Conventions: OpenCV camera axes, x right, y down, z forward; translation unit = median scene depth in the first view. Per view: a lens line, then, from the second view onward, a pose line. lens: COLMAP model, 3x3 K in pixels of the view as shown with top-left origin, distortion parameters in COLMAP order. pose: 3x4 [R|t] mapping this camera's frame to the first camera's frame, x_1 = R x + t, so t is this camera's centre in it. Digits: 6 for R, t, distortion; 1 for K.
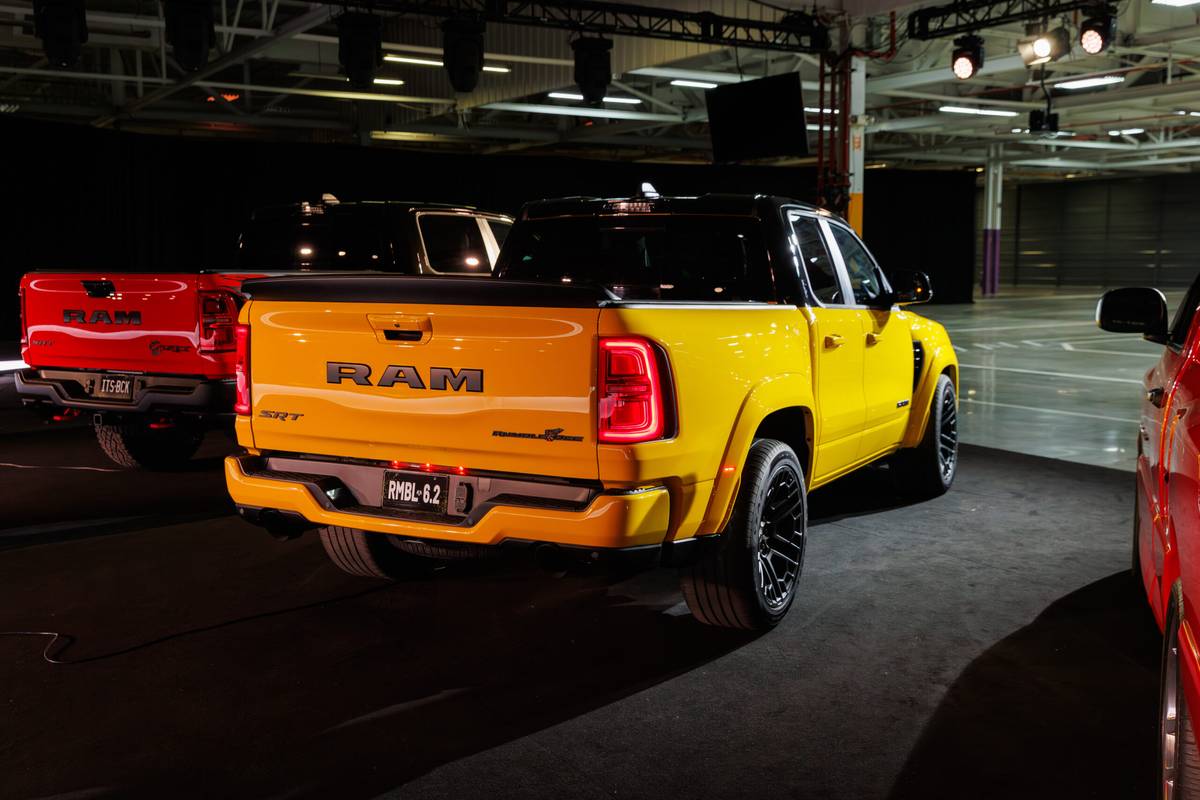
lens RADIAL K [[1231.0, 0, 599.6], [0, 1231.0, 399.9], [0, 0, 1]] dist [-0.008411, 0.000000]
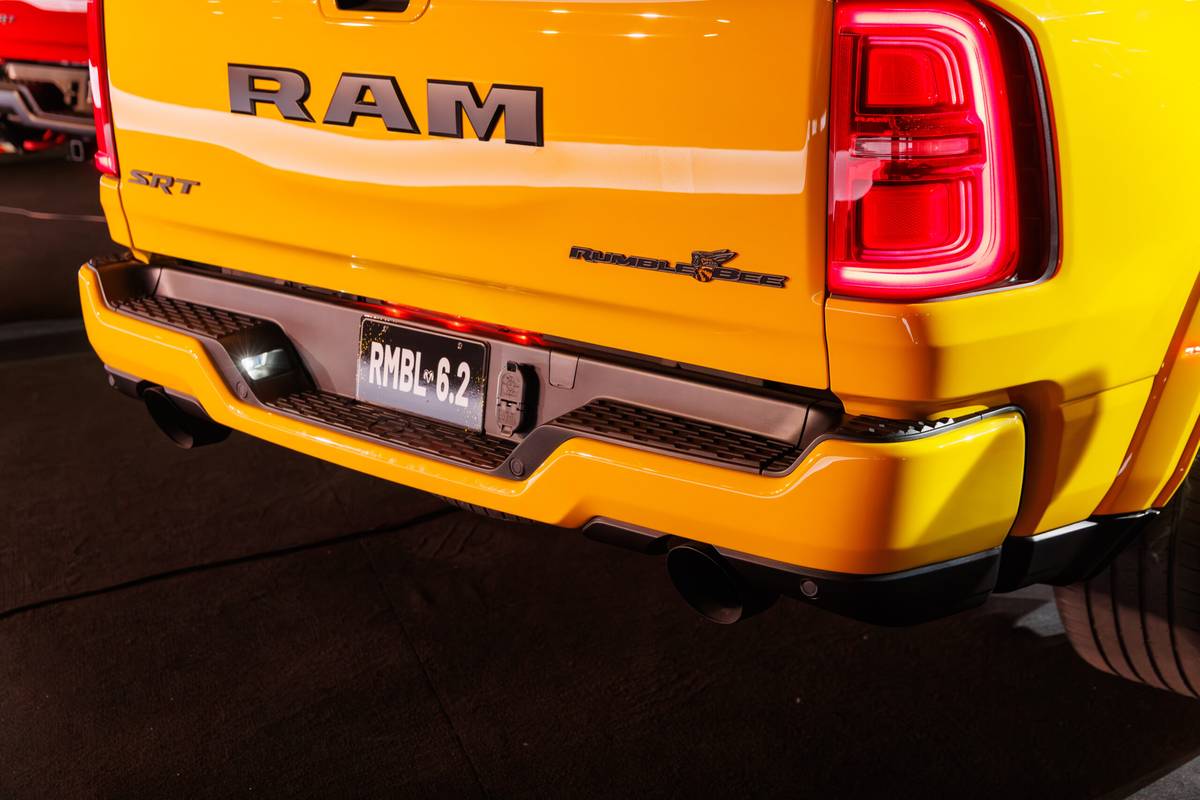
lens RADIAL K [[1649.2, 0, 604.5], [0, 1649.2, 400.5], [0, 0, 1]] dist [-0.018228, 0.000000]
pose [[0.972938, 0.047504, -0.226133, 0.044045], [-0.005092, 0.982810, 0.184550, -0.022883], [0.231012, -0.178405, 0.956454, 0.479910]]
